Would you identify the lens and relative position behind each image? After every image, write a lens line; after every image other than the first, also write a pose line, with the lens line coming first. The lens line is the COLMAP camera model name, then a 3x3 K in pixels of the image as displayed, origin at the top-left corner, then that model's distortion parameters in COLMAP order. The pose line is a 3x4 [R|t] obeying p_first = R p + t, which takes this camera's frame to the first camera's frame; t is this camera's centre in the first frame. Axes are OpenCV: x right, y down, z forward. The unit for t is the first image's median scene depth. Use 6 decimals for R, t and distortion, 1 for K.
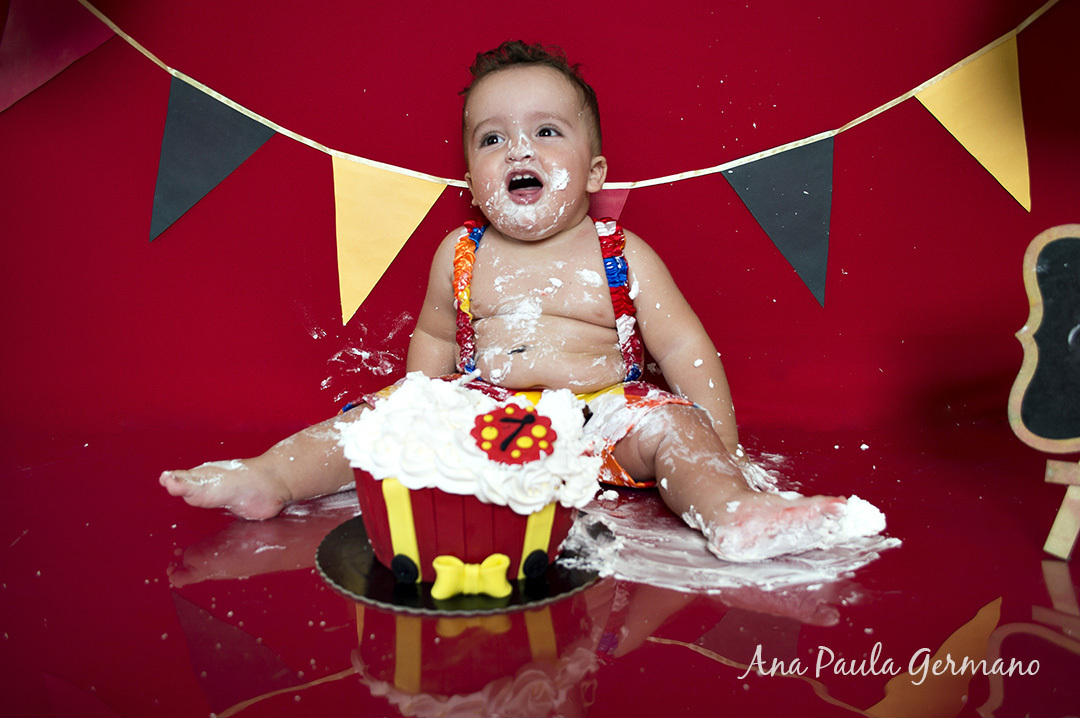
lens RADIAL K [[886.2, 0, 563.9], [0, 886.2, 363.6], [0, 0, 1]] dist [-0.092102, 0.012361]
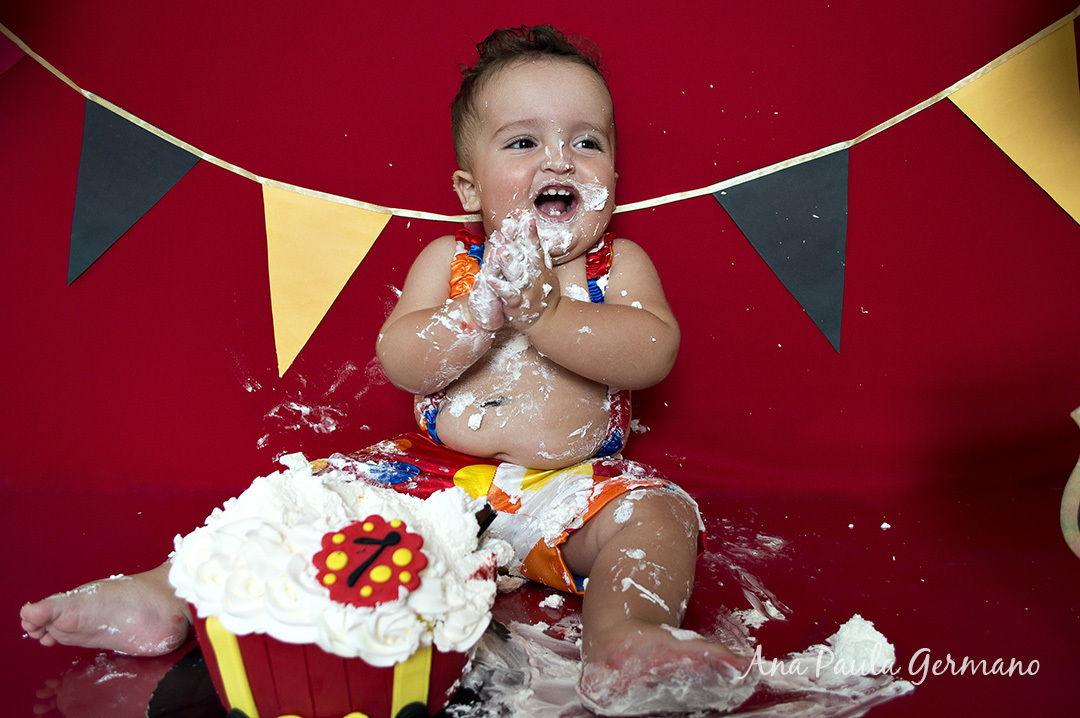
lens RADIAL K [[886.2, 0, 569.7], [0, 886.2, 353.6], [0, 0, 1]] dist [-0.092102, 0.012361]
pose [[0.997461, -0.005837, -0.070975, 0.104705], [0.004520, 0.999815, -0.018702, -0.051827], [0.071071, 0.018334, 0.997303, 0.160875]]
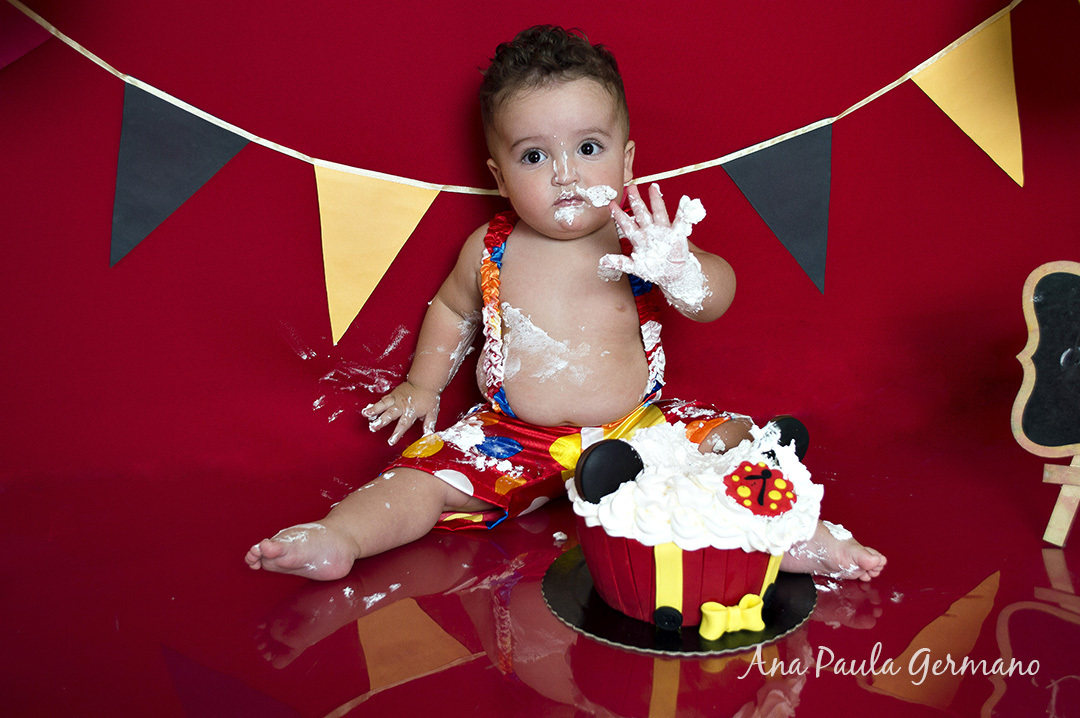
lens RADIAL K [[1269.1, 0, 547.5], [0, 1269.1, 367.1], [0, 0, 1]] dist [-0.040811, 0.000000]
pose [[0.983543, -0.072455, 0.165508, -0.267676], [0.054778, 0.992534, 0.108977, -0.162870], [-0.172169, -0.098118, 0.980169, -0.377982]]
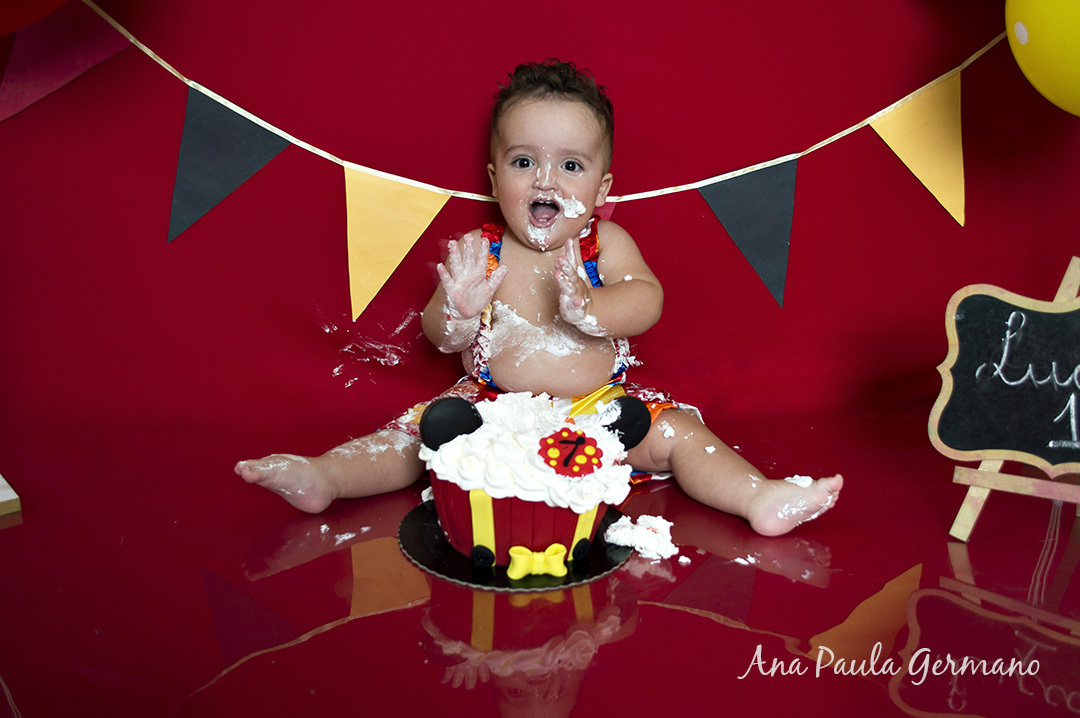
lens RADIAL K [[1017.8, 0, 539.0], [0, 1017.8, 365.5], [0, 0, 1]] dist [-0.067097, 0.000000]
pose [[0.994763, -0.001009, 0.102203, -0.159309], [-0.009157, 0.995050, 0.098955, -0.122427], [-0.101797, -0.099373, 0.989829, -0.289780]]
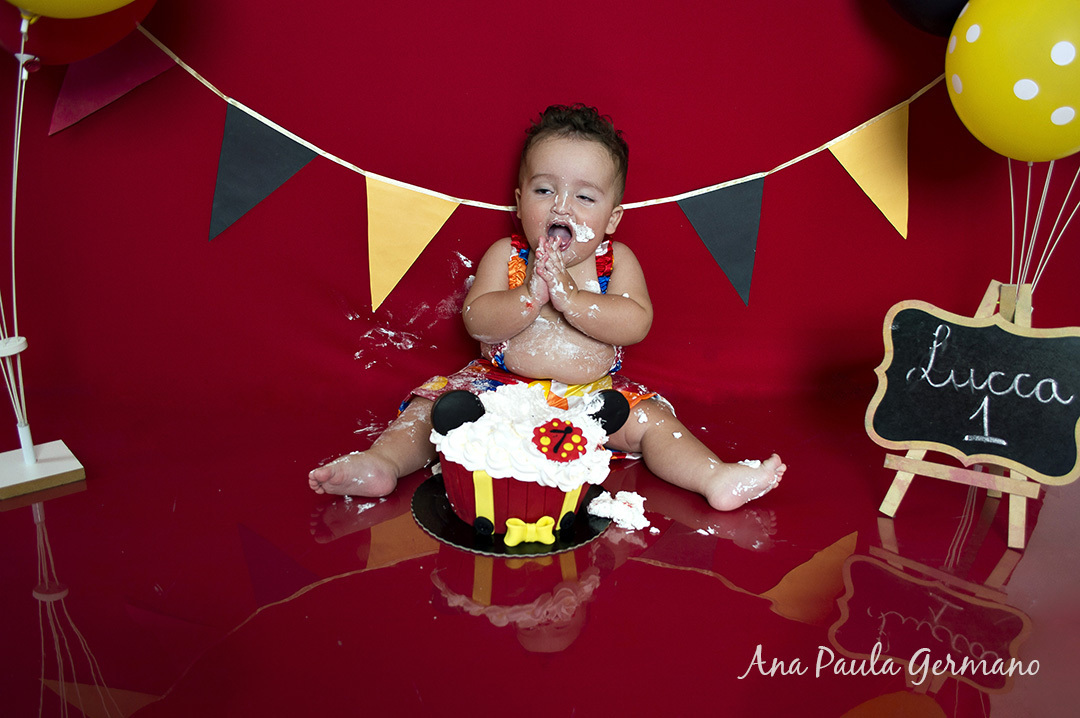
lens RADIAL K [[917.5, 0, 562.0], [0, 917.5, 389.1], [0, 0, 1]] dist [-0.078256, -0.000596]
pose [[0.991360, 0.008667, 0.130881, -0.162469], [-0.030747, 0.985368, 0.167641, -0.170615], [-0.127513, -0.170217, 0.977122, -0.332733]]
